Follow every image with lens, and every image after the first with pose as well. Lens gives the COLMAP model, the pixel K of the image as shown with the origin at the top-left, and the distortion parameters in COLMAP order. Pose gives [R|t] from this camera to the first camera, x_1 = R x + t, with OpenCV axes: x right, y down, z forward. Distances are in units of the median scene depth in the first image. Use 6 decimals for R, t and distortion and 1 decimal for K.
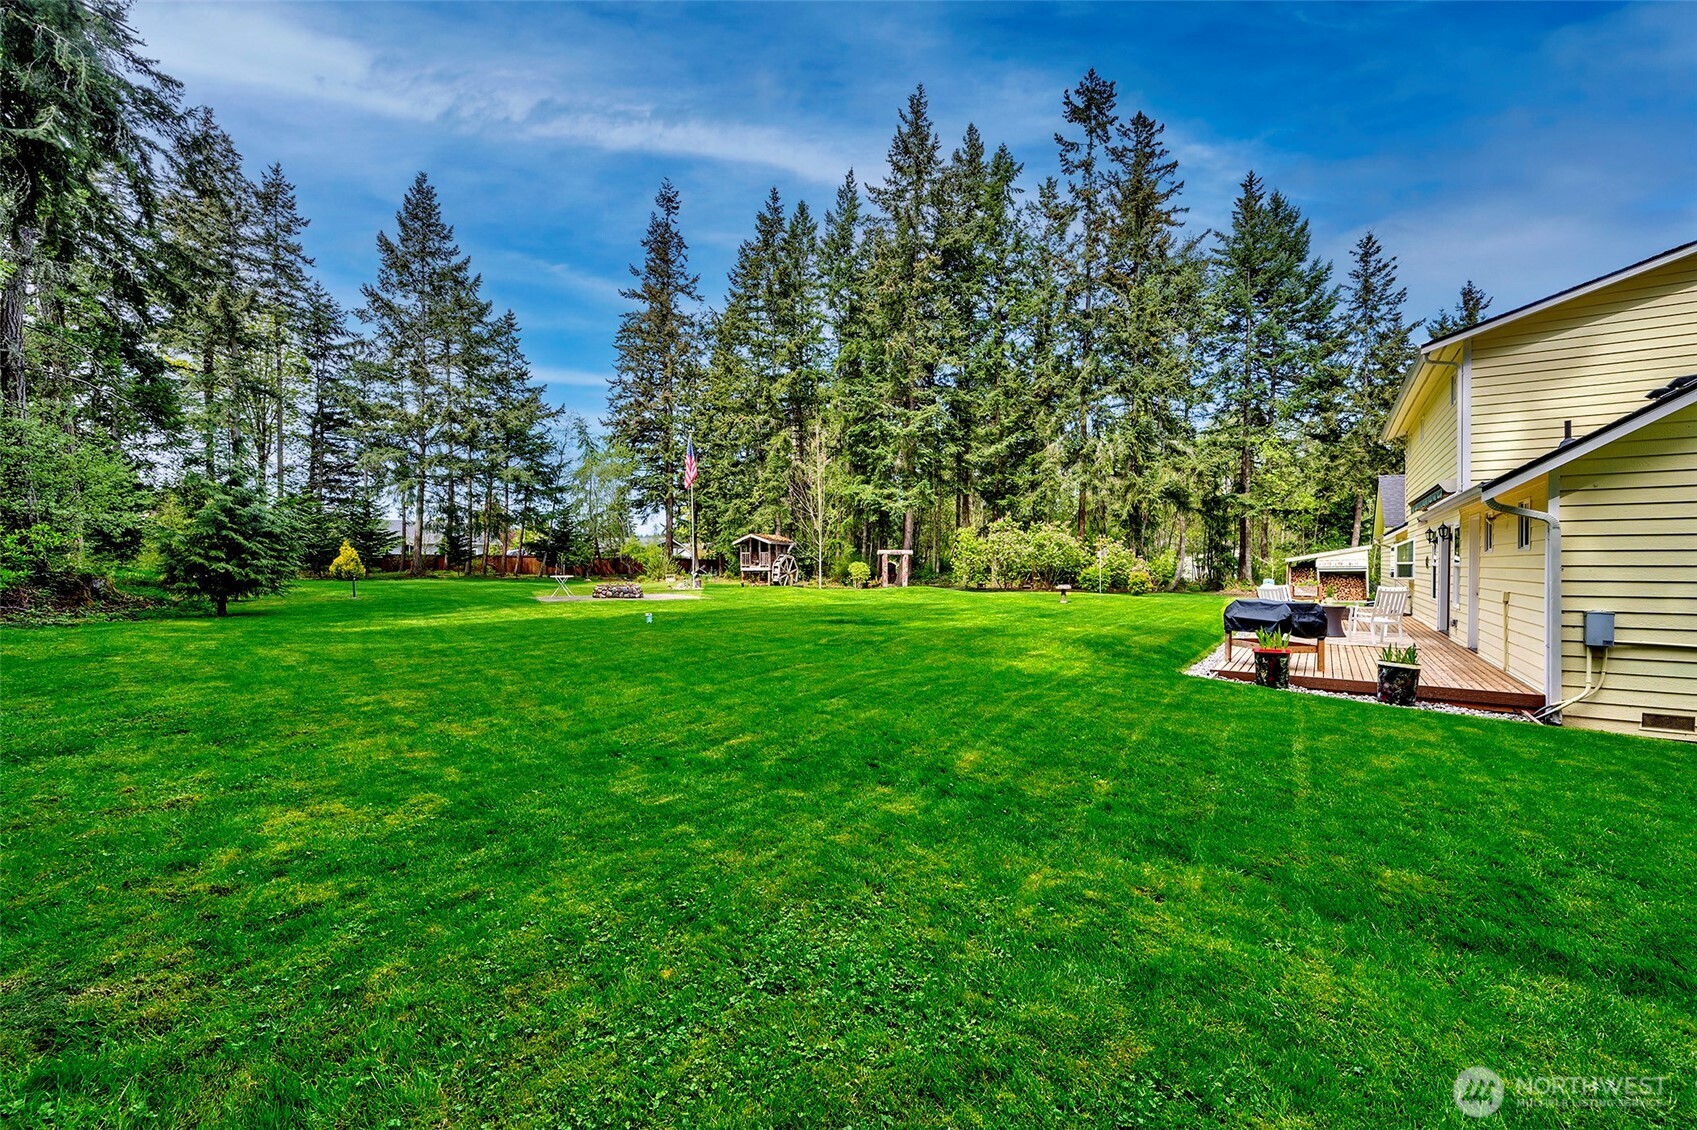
lens RADIAL K [[693.7, 0, 850.0], [0, 693.7, 571.1], [0, 0, 1]] dist [0.001310, 0.000050]
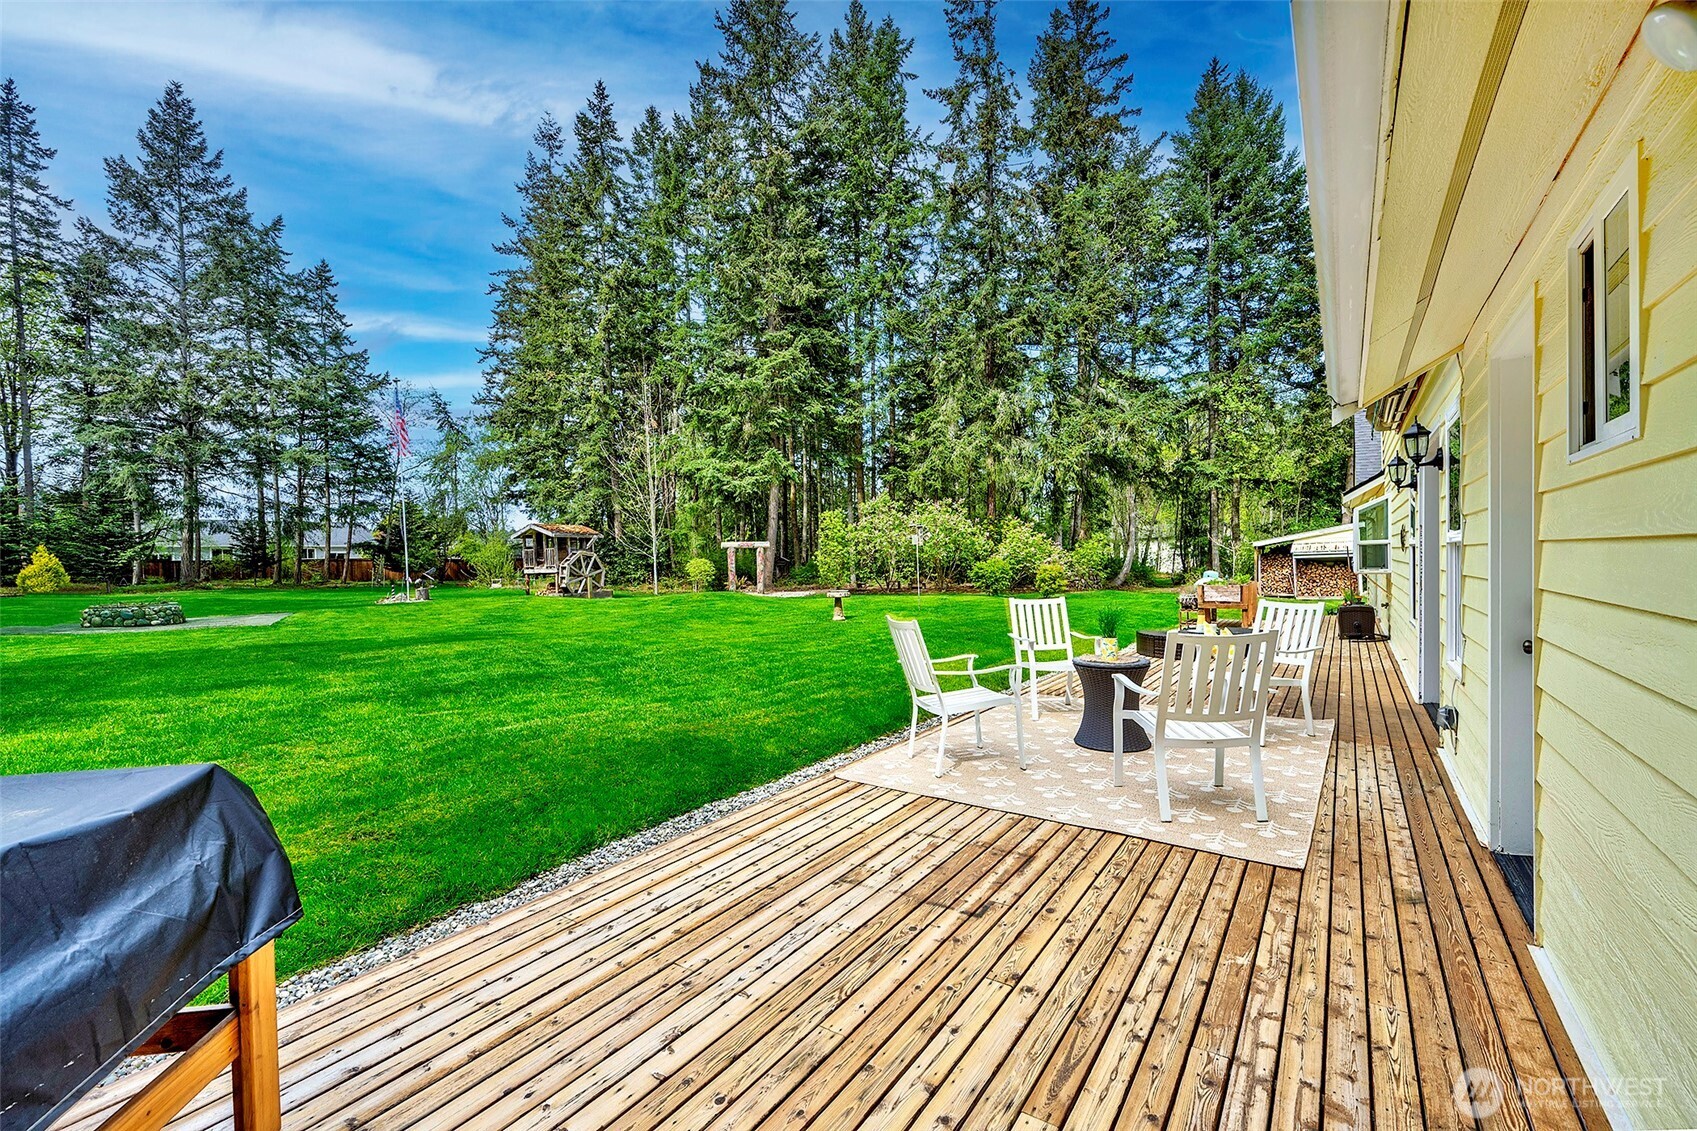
lens RADIAL K [[722.8, 0, 849.0], [0, 722.8, 571.9], [0, 0, 1]] dist [-0.000795, 0.000206]
pose [[0.999772, -0.021186, -0.002498, 0.180851], [0.021204, 0.999748, 0.007338, -0.000725], [0.002342, -0.007389, 0.999970, 0.203289]]
